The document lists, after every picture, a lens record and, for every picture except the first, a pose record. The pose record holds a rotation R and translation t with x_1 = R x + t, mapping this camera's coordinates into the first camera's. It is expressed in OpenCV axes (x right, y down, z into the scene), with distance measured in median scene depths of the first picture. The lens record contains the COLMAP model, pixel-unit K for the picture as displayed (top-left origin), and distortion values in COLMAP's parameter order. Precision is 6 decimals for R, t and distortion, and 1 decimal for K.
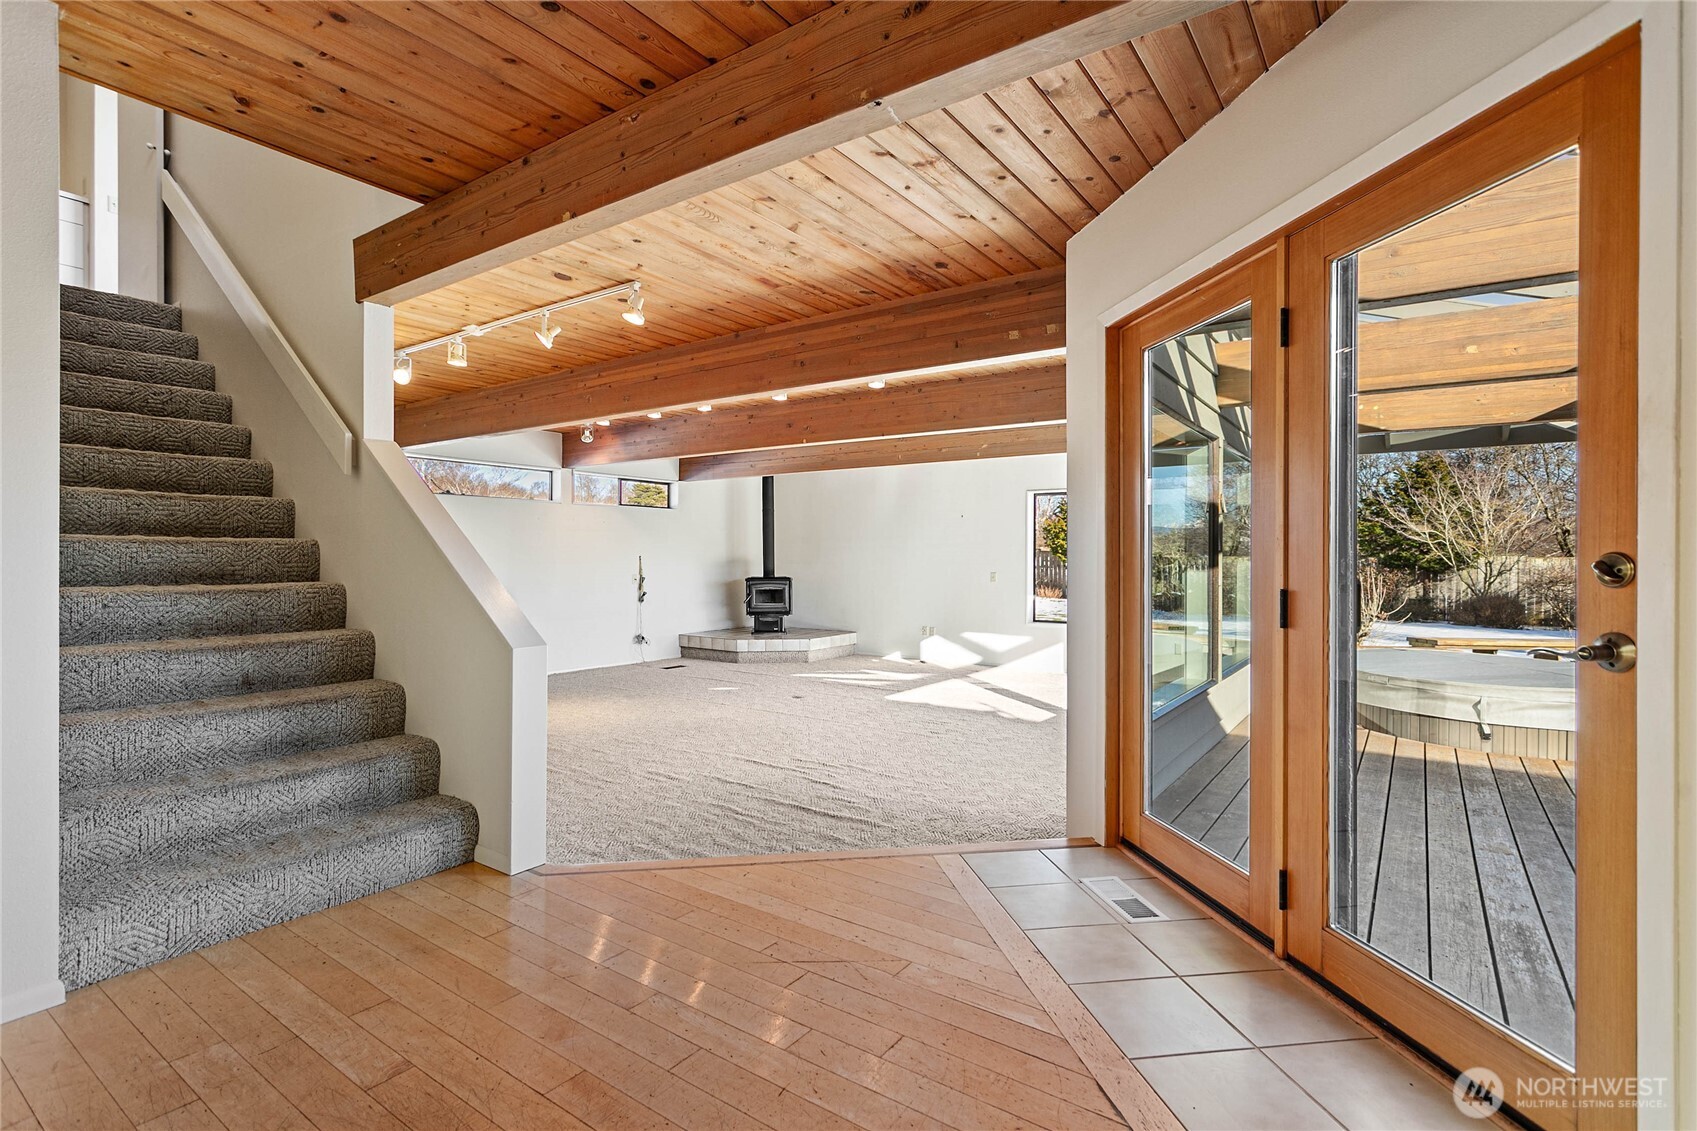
lens RADIAL K [[816.8, 0, 841.0], [0, 816.8, 558.1], [0, 0, 1]] dist [-0.003410, 0.001853]
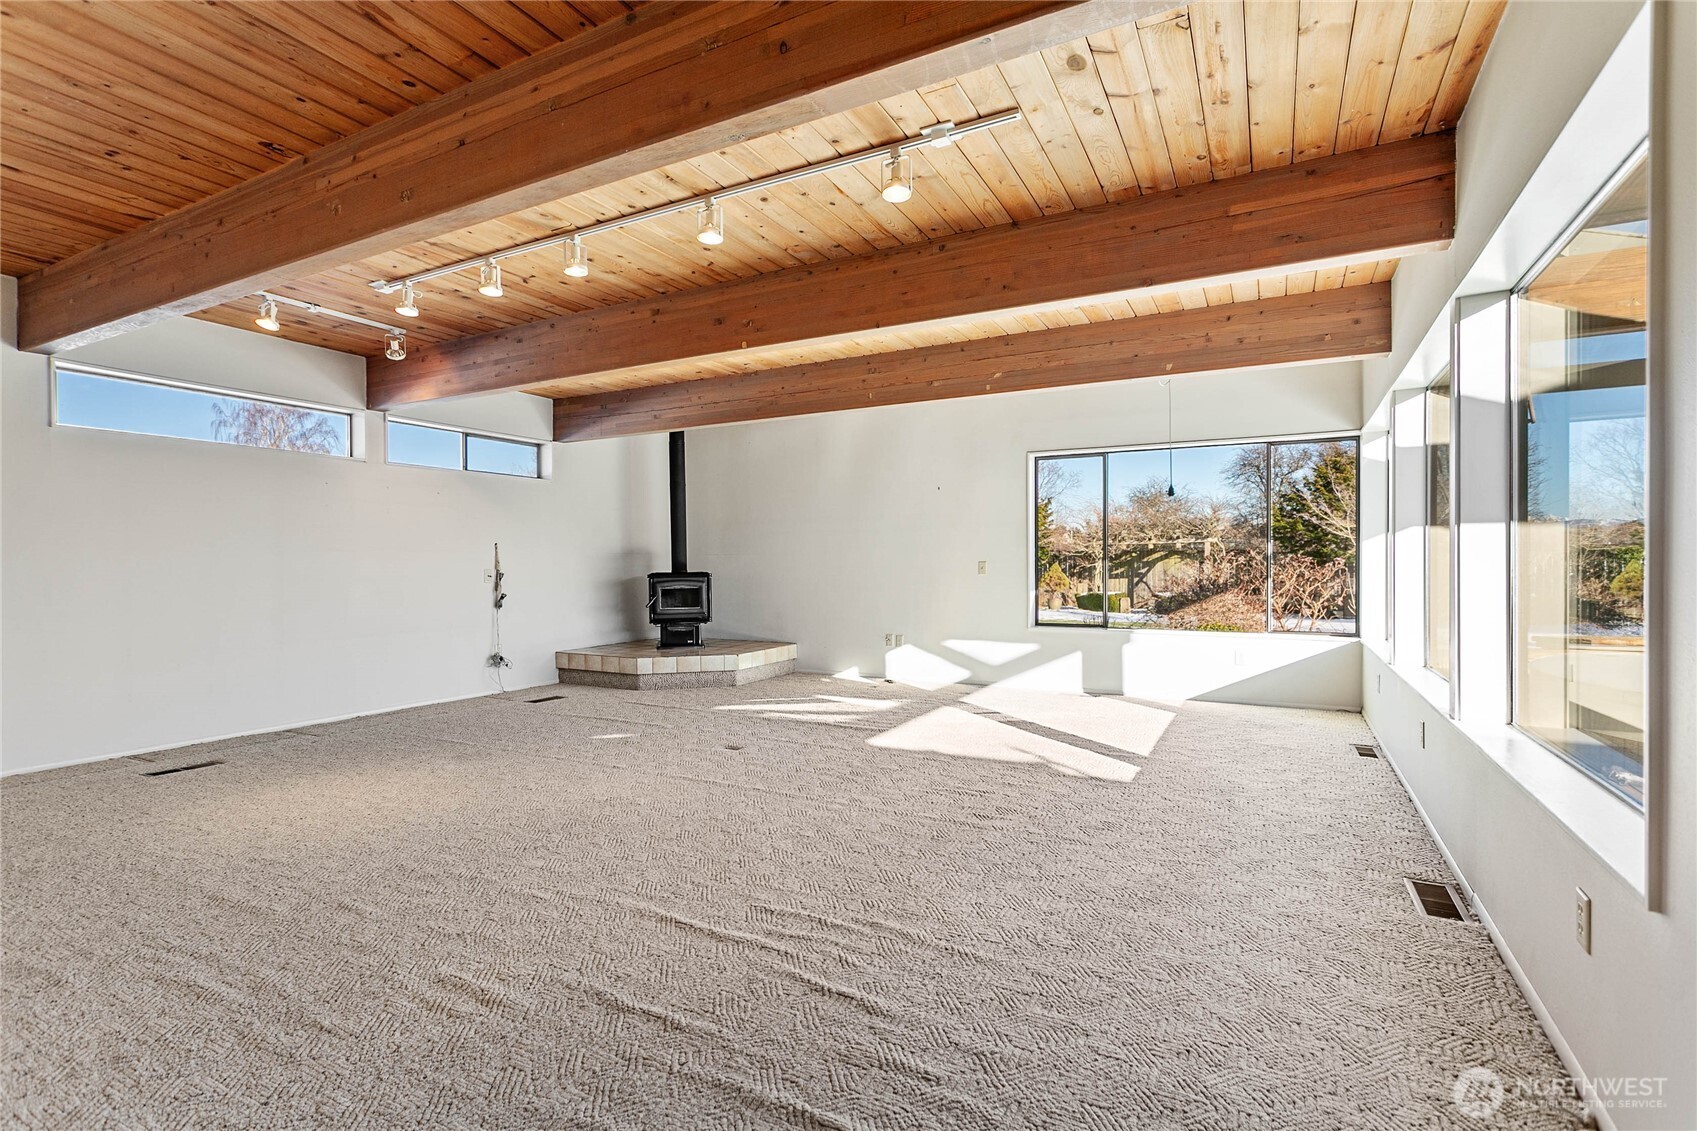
lens RADIAL K [[816.8, 0, 849.4], [0, 816.8, 570.4], [0, 0, 1]] dist [-0.003410, 0.001853]
pose [[0.991602, -0.010222, 0.128923, -0.033081], [0.009219, 0.999922, 0.008378, 0.018026], [-0.128999, -0.007119, 0.991619, 0.258223]]
